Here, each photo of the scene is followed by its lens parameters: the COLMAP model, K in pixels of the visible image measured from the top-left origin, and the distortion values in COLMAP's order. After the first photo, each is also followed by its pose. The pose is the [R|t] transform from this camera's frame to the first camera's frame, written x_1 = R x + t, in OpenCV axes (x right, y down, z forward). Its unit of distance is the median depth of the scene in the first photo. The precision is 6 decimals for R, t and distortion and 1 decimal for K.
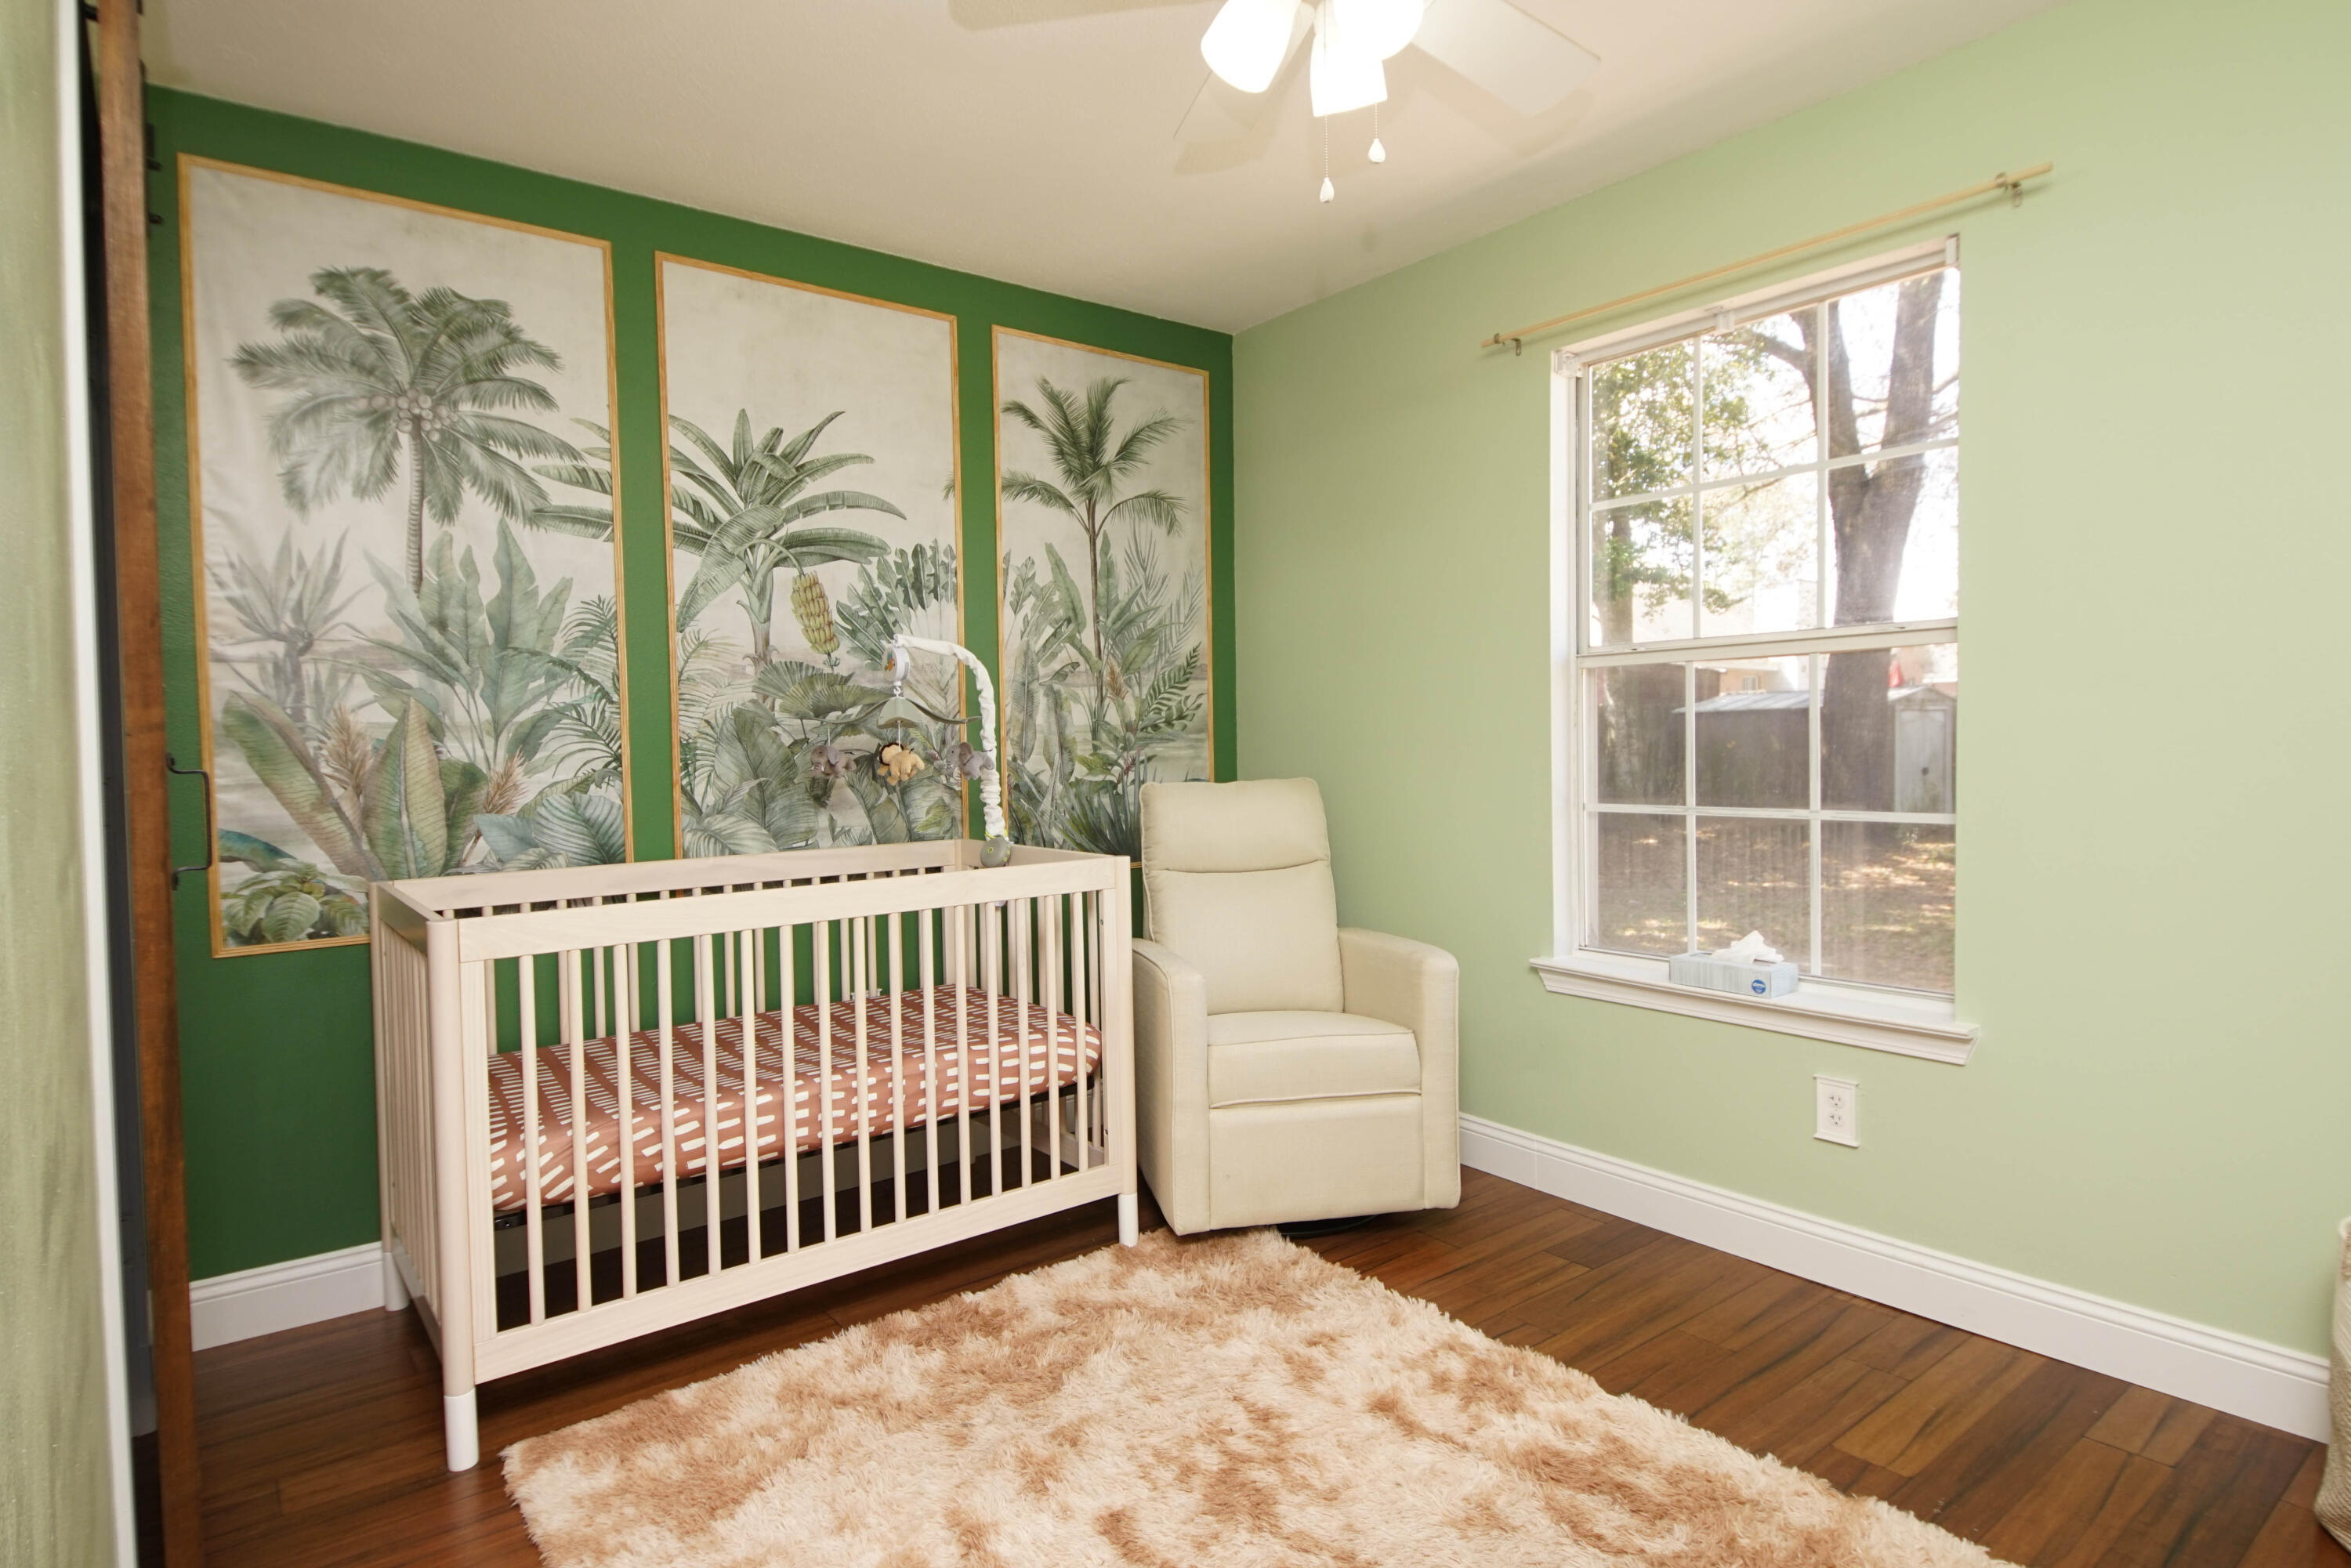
lens RADIAL K [[1261.7, 0, 1170.4], [0, 1261.7, 771.9], [0, 0, 1]] dist [0.032455, -0.027185]
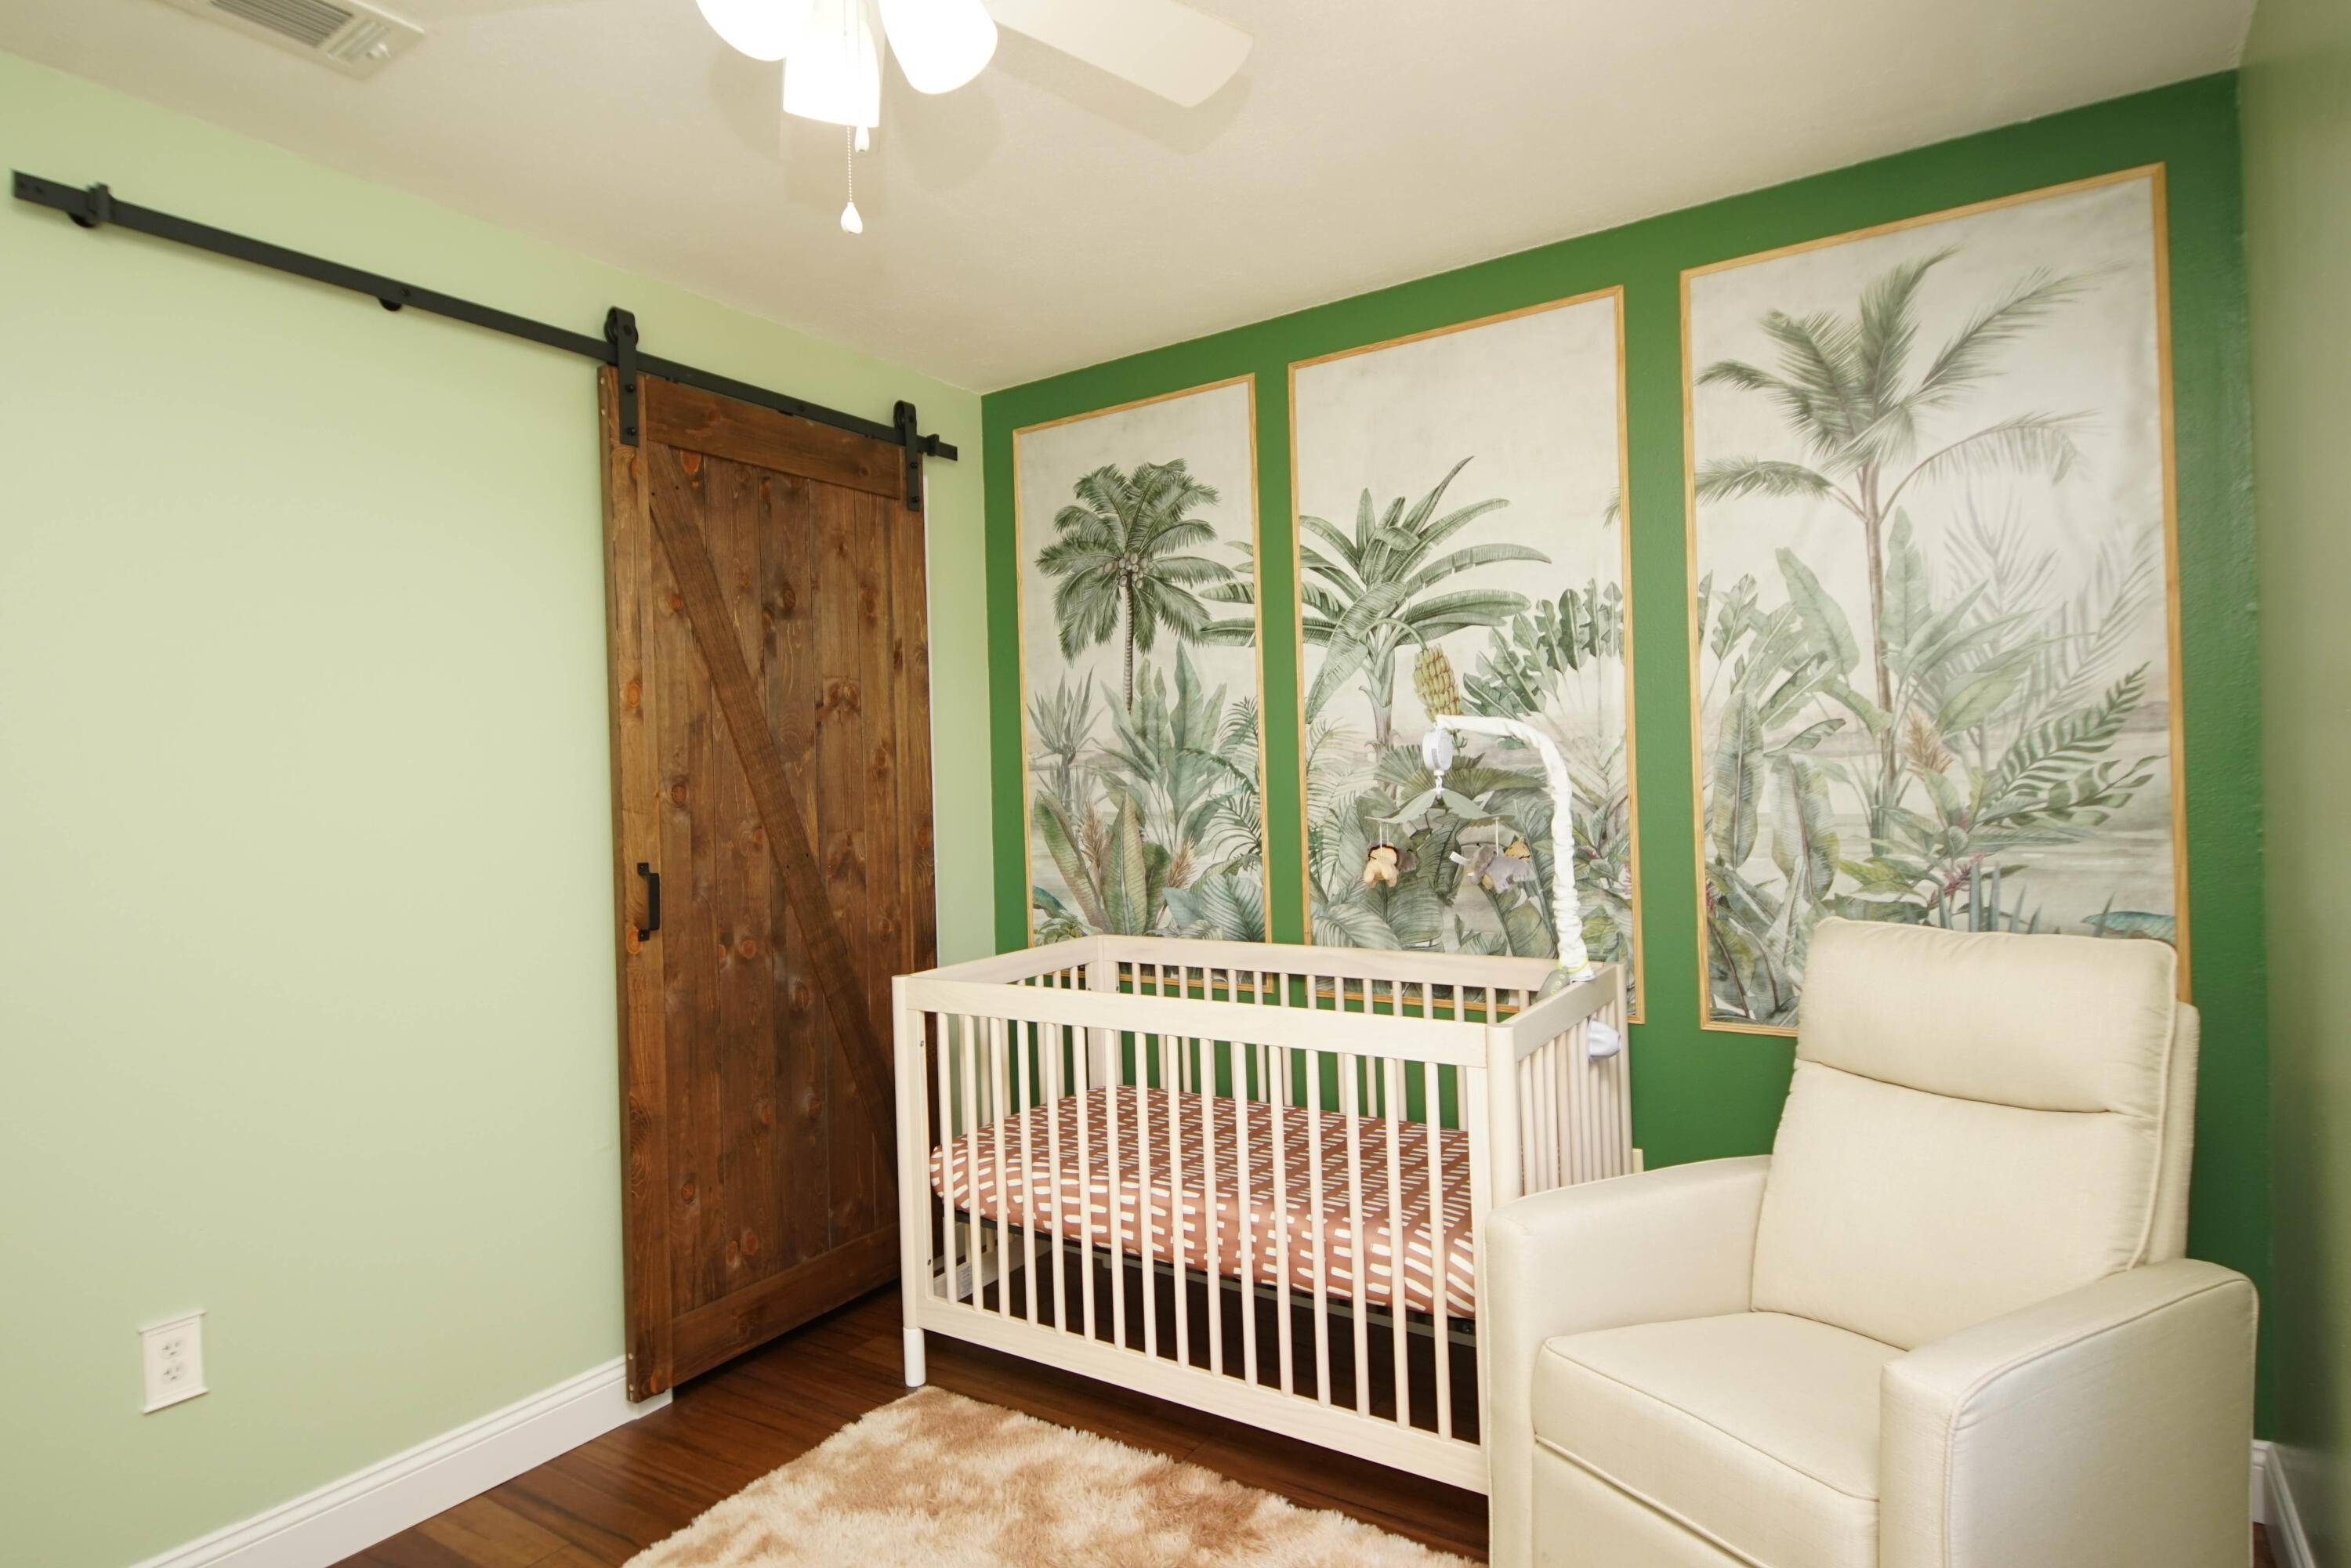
lens RADIAL K [[1261.7, 0, 1174.7], [0, 1261.7, 776.7], [0, 0, 1]] dist [0.032455, -0.027185]
pose [[0.315542, 0.004014, -0.948903, 0.534321], [-0.008154, 0.999966, 0.001519, -0.065948], [0.948876, 0.007258, 0.315564, 0.556270]]
